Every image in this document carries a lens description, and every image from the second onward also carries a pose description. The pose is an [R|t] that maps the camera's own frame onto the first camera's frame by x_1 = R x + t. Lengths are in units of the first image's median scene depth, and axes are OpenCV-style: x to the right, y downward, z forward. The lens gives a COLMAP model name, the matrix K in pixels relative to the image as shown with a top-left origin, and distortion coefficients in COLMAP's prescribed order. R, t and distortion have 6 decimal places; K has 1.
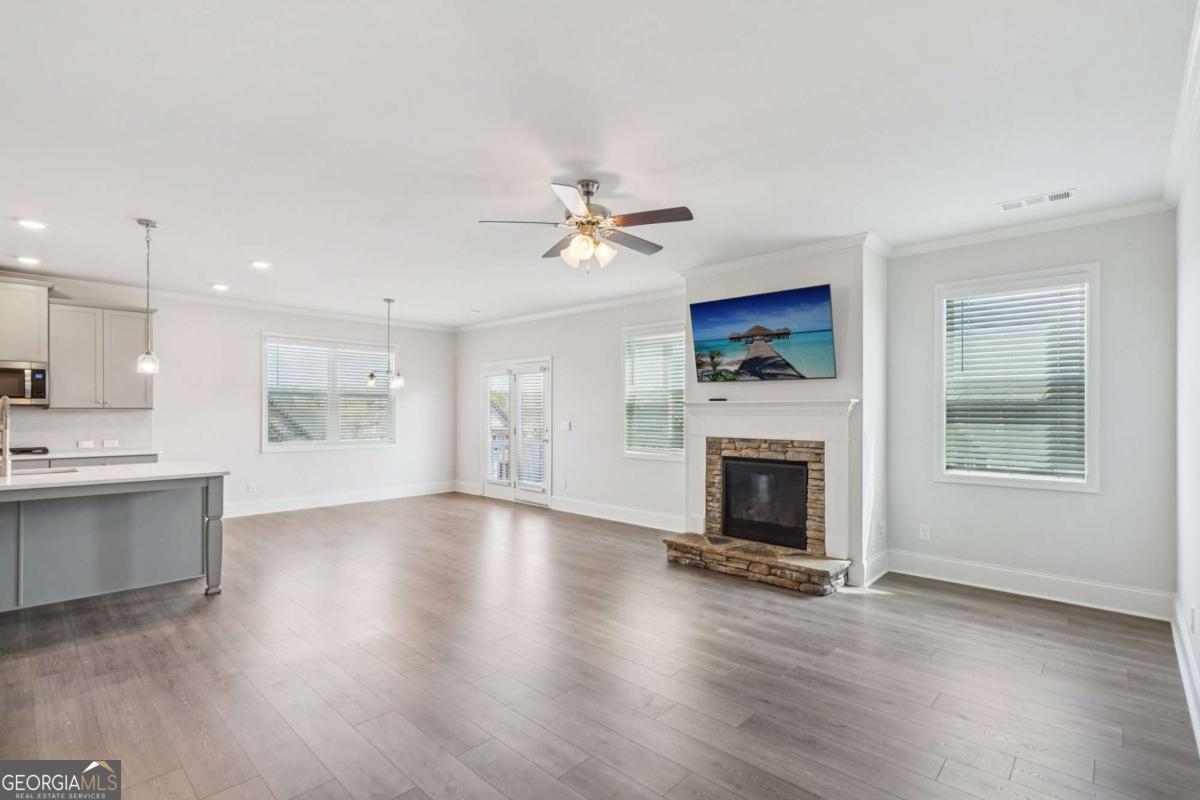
lens RADIAL K [[559.8, 0, 587.7], [0, 559.8, 407.0], [0, 0, 1]] dist [-0.002556, 0.000074]
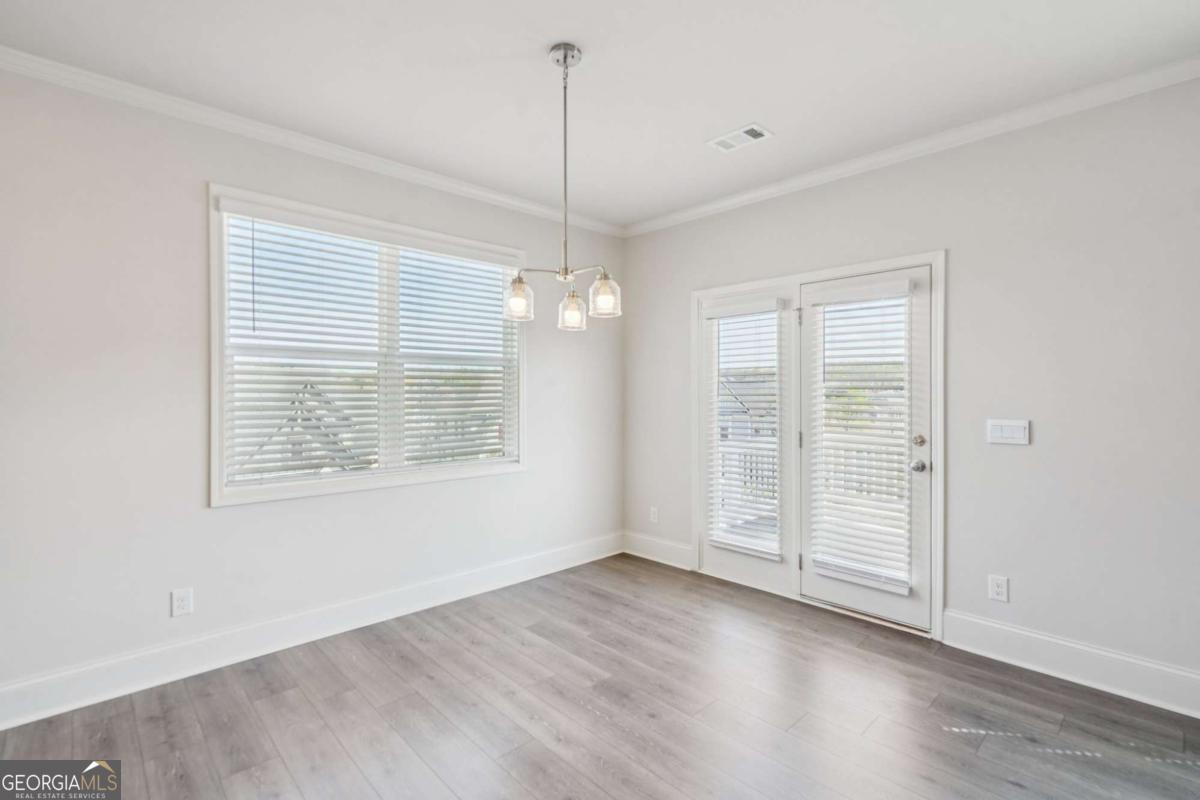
lens RADIAL K [[559.8, 0, 597.2], [0, 559.8, 392.1], [0, 0, 1]] dist [-0.002556, 0.000074]
pose [[0.998900, -0.003411, -0.046769, -0.441383], [0.003673, 0.999978, 0.005519, 0.006074], [0.046749, -0.005684, 0.998890, 0.924141]]
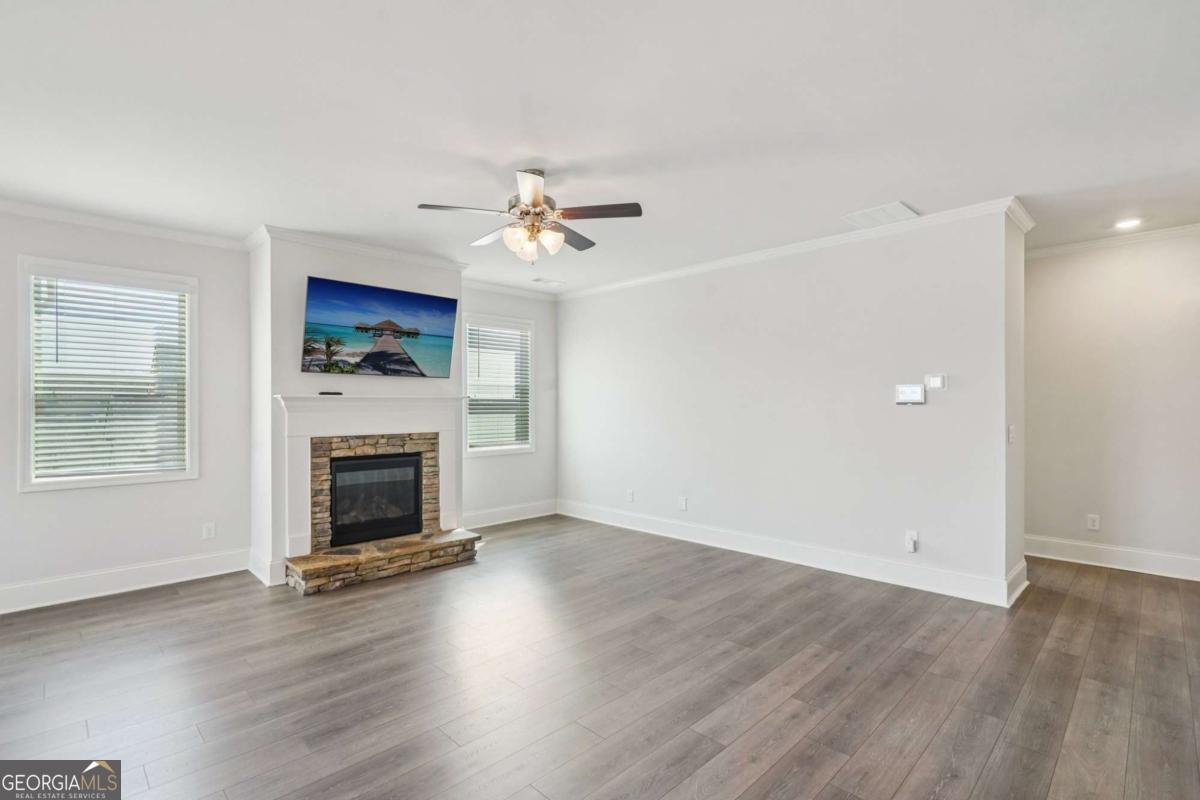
lens RADIAL K [[559.8, 0, 594.2], [0, 559.8, 402.3], [0, 0, 1]] dist [-0.002556, 0.000074]
pose [[0.027519, 0.005543, 0.999606, -0.644070], [-0.000643, 0.999985, -0.005527, 0.005106], [-0.999621, -0.000490, 0.027523, 0.575910]]
